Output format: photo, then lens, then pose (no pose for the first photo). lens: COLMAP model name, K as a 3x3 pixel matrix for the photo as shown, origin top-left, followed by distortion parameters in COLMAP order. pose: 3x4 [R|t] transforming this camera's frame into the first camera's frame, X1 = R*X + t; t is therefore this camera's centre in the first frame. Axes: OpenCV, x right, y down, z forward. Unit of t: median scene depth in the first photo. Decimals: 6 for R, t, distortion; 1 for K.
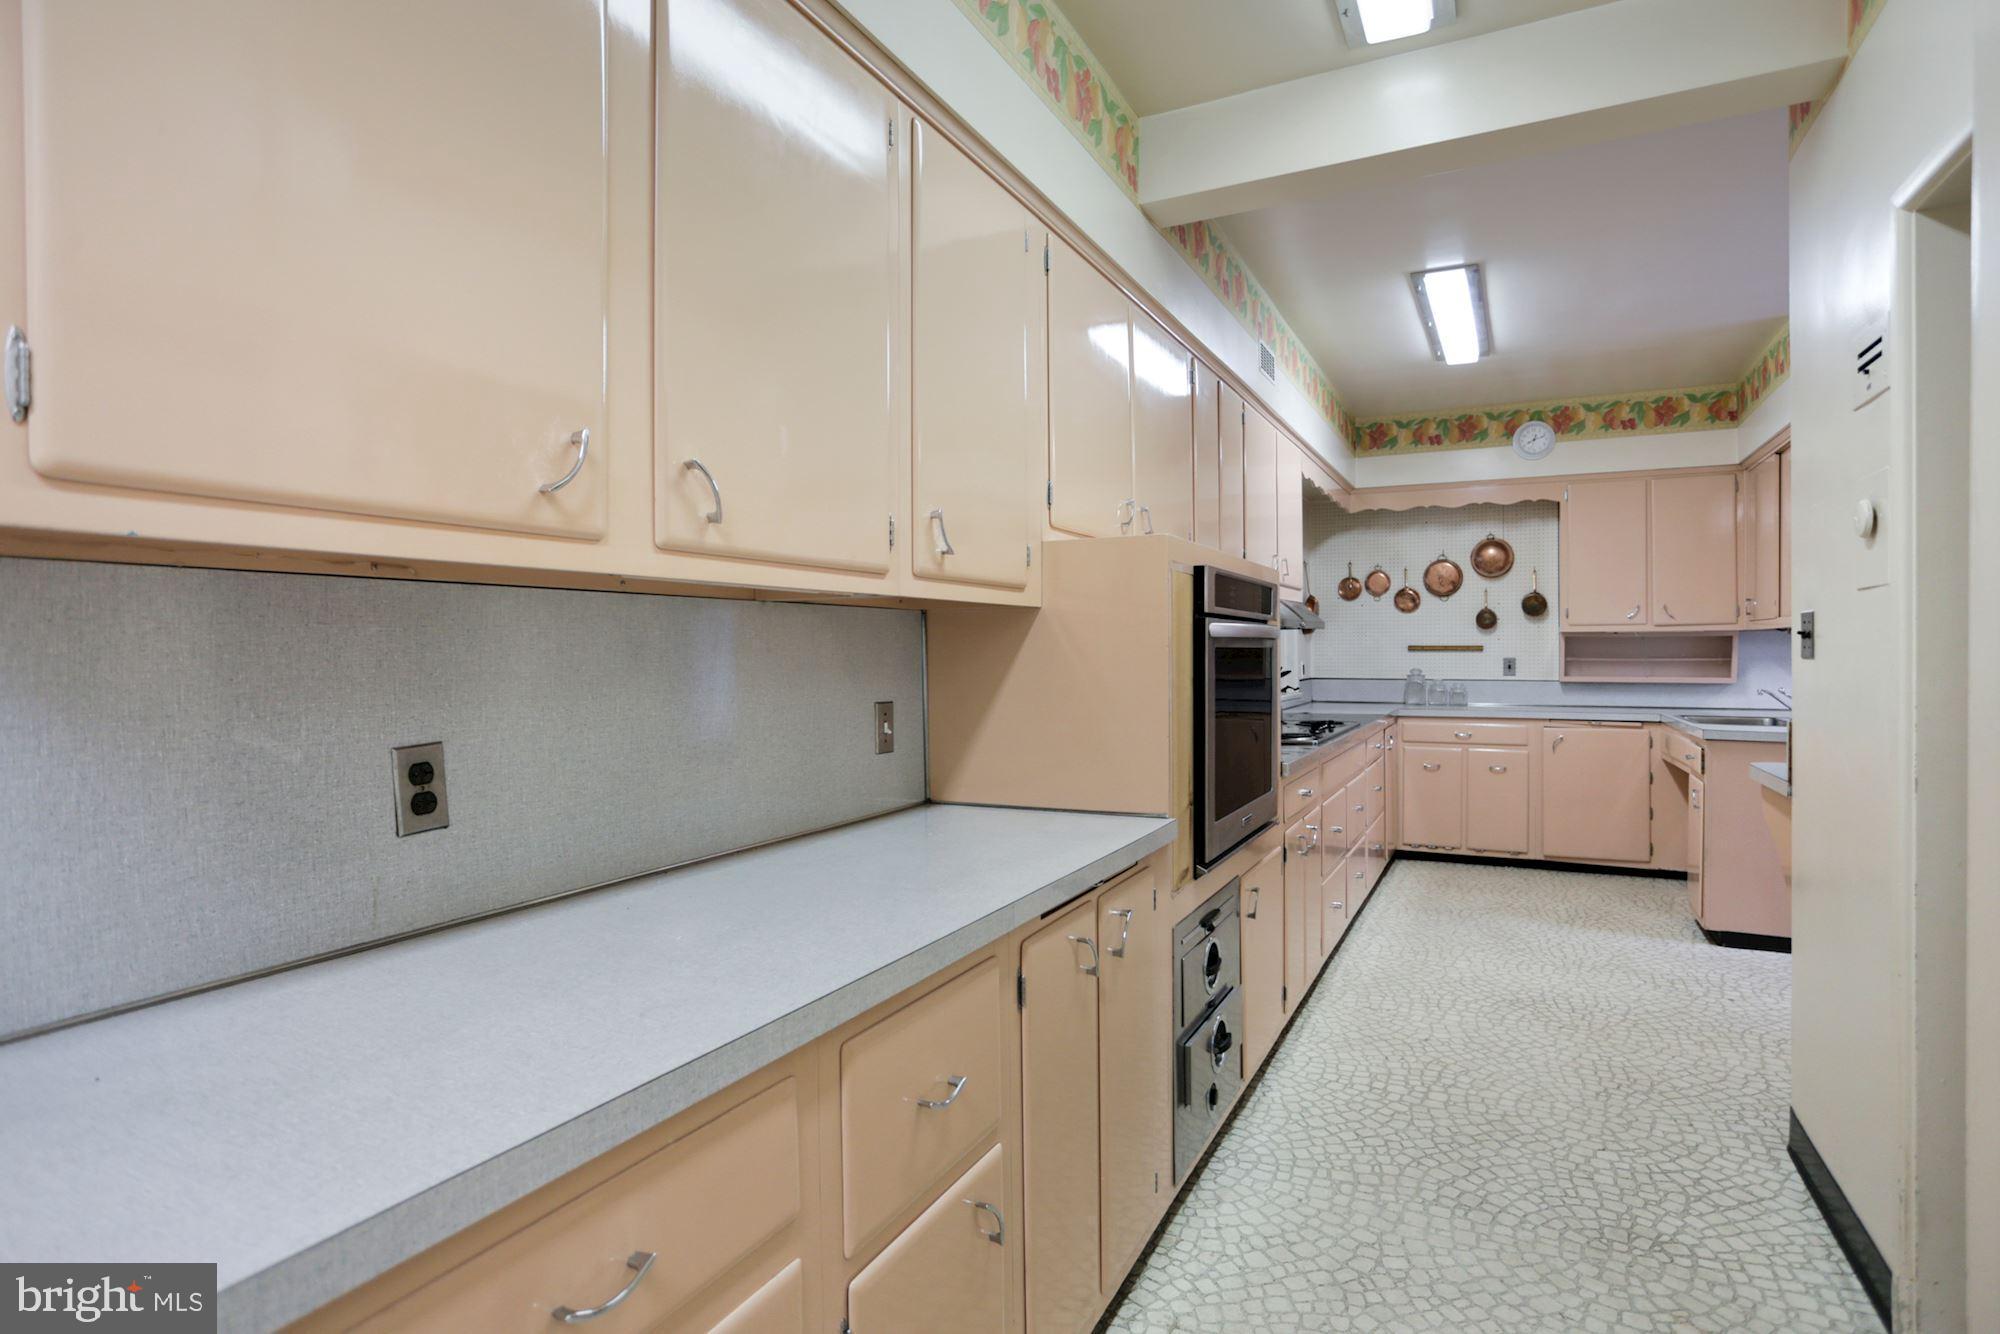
lens RADIAL K [[1050.4, 0, 966.0], [0, 1050.4, 657.1], [0, 0, 1]] dist [-0.060377, 0.018618]
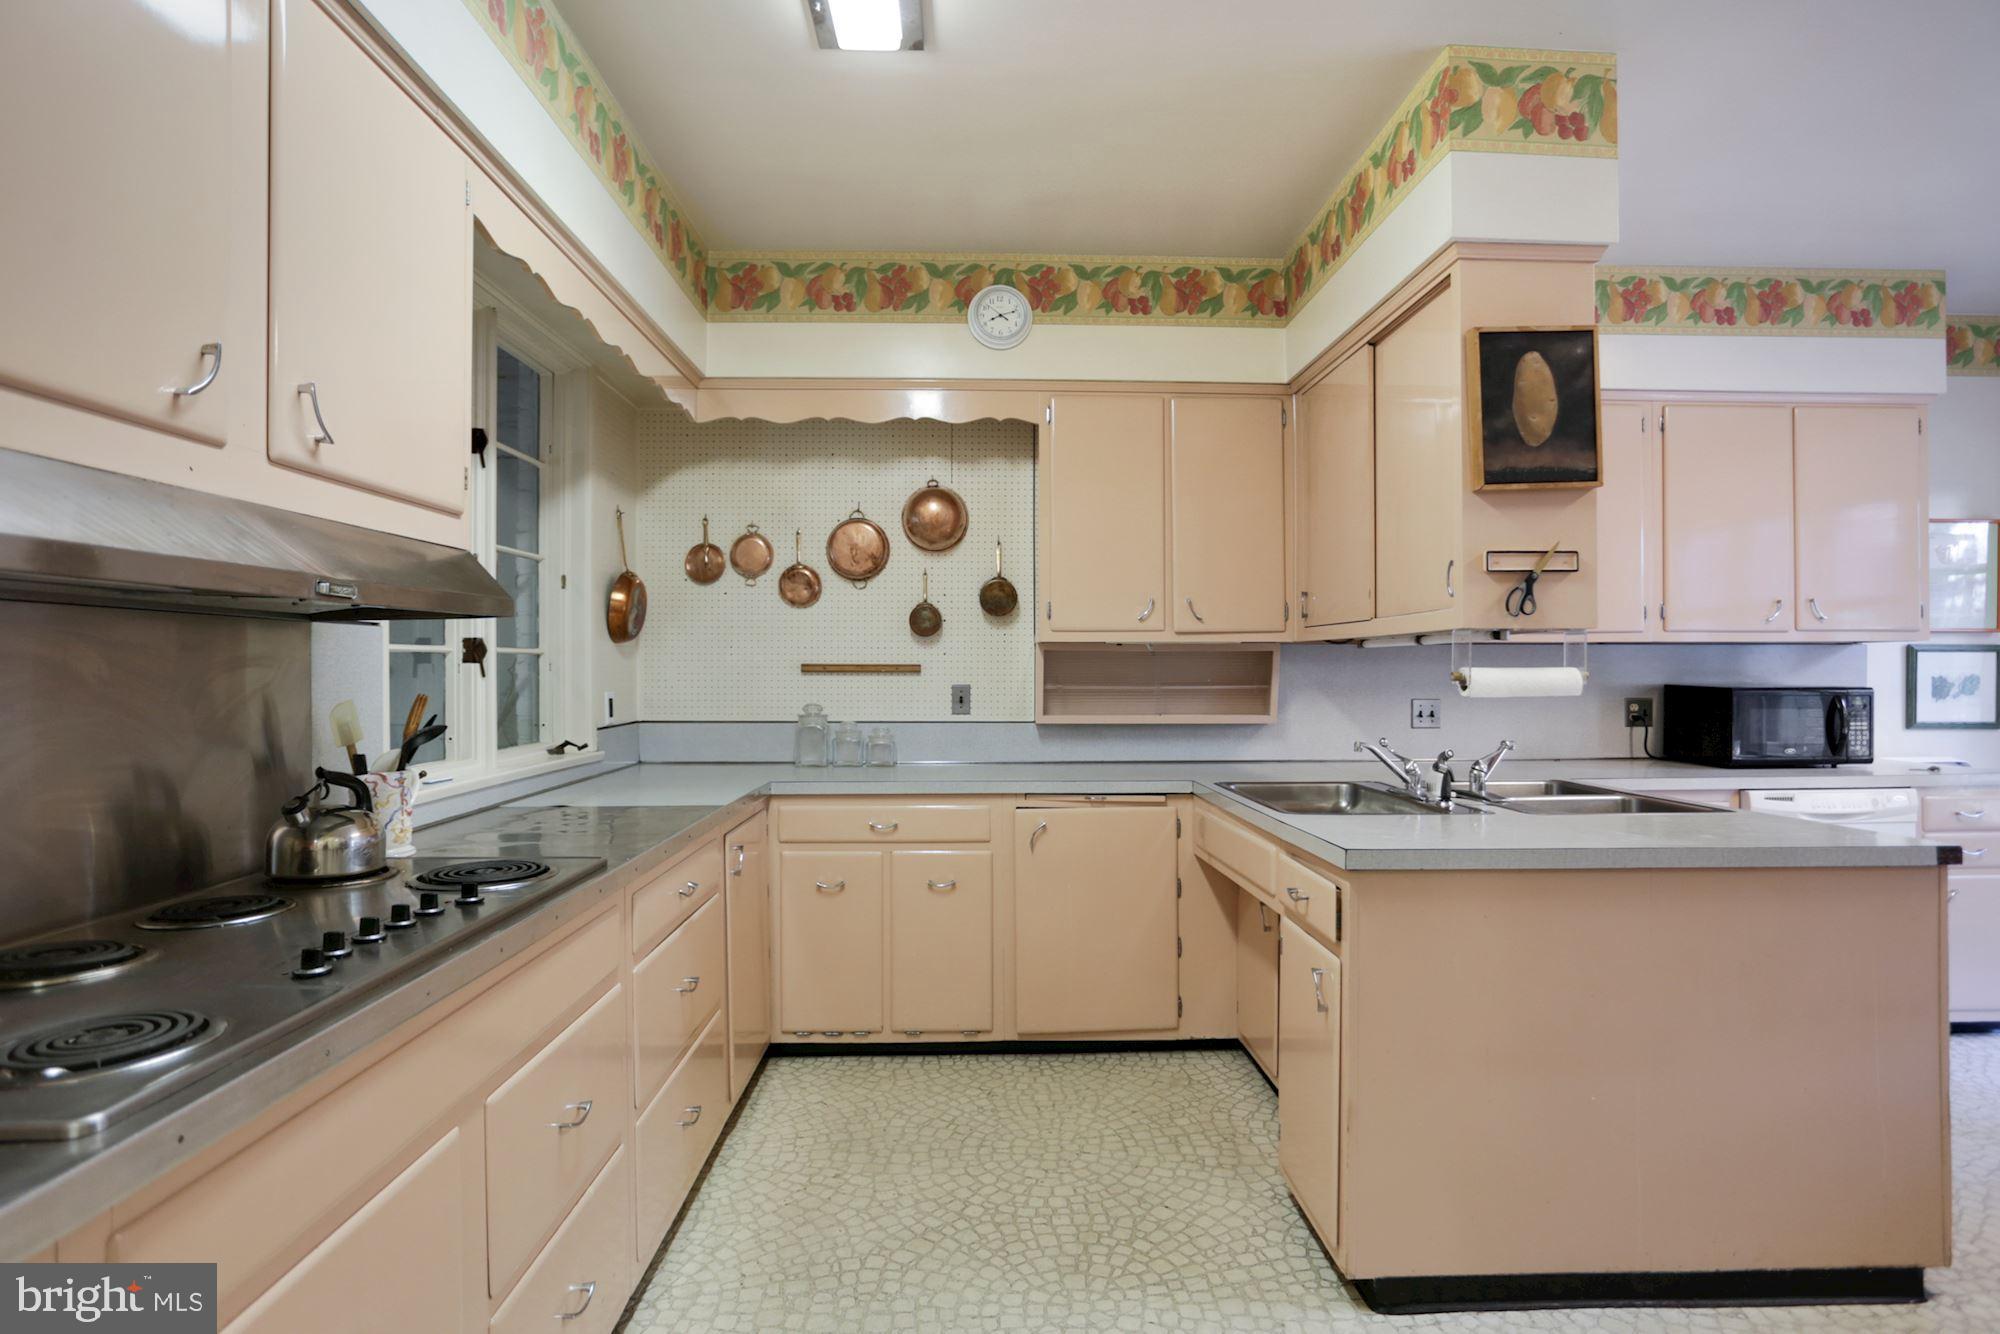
lens RADIAL K [[869.9, 0, 1002.8], [0, 869.9, 686.1], [0, 0, 1]] dist [-0.014372, 0.000725]
pose [[0.865883, -0.006319, 0.500207, 0.286936], [0.001034, 0.999941, 0.010842, -0.004076], [-0.500245, -0.008871, 0.865838, 0.537847]]
